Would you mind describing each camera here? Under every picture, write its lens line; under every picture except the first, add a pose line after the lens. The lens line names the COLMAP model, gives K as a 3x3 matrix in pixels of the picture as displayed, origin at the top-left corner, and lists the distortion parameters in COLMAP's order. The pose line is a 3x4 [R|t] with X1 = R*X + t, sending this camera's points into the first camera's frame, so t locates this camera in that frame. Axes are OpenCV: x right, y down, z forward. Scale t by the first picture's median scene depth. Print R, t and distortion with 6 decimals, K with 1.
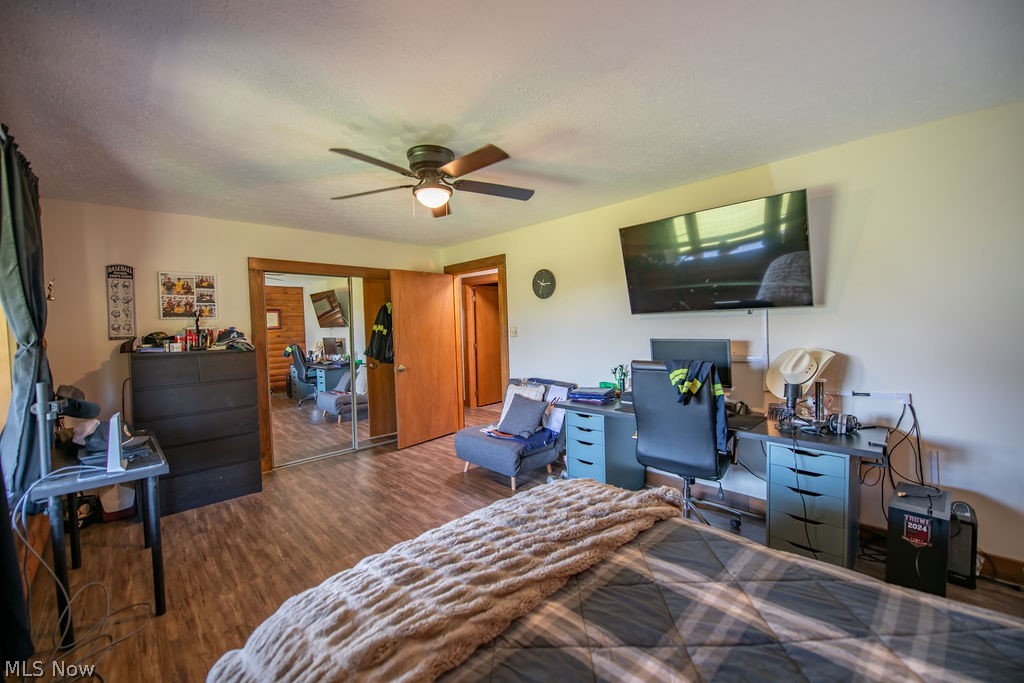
lens RADIAL K [[406.5, 0, 515.7], [0, 406.5, 336.8], [0, 0, 1]] dist [-0.015124, -0.002553]
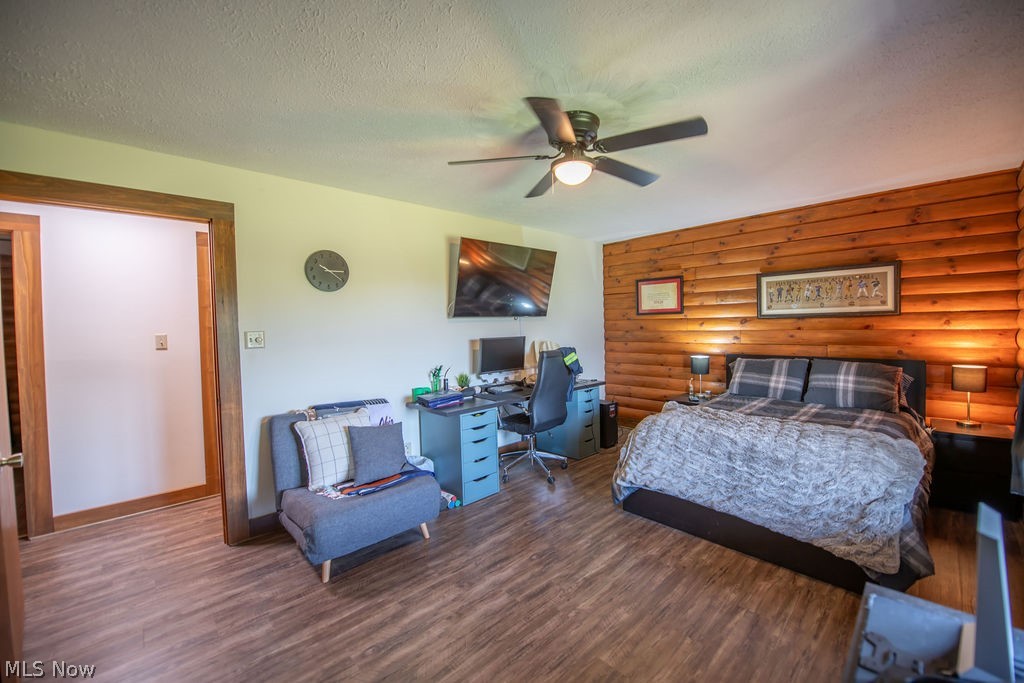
lens RADIAL K [[413.5, 0, 500.2], [0, 413.5, 337.6], [0, 0, 1]] dist [-0.015326, -0.002624]
pose [[0.029303, -0.001255, 0.999570, -0.757990], [0.053811, 0.998551, -0.000324, 0.004778], [-0.998121, 0.053797, 0.029328, 0.788703]]
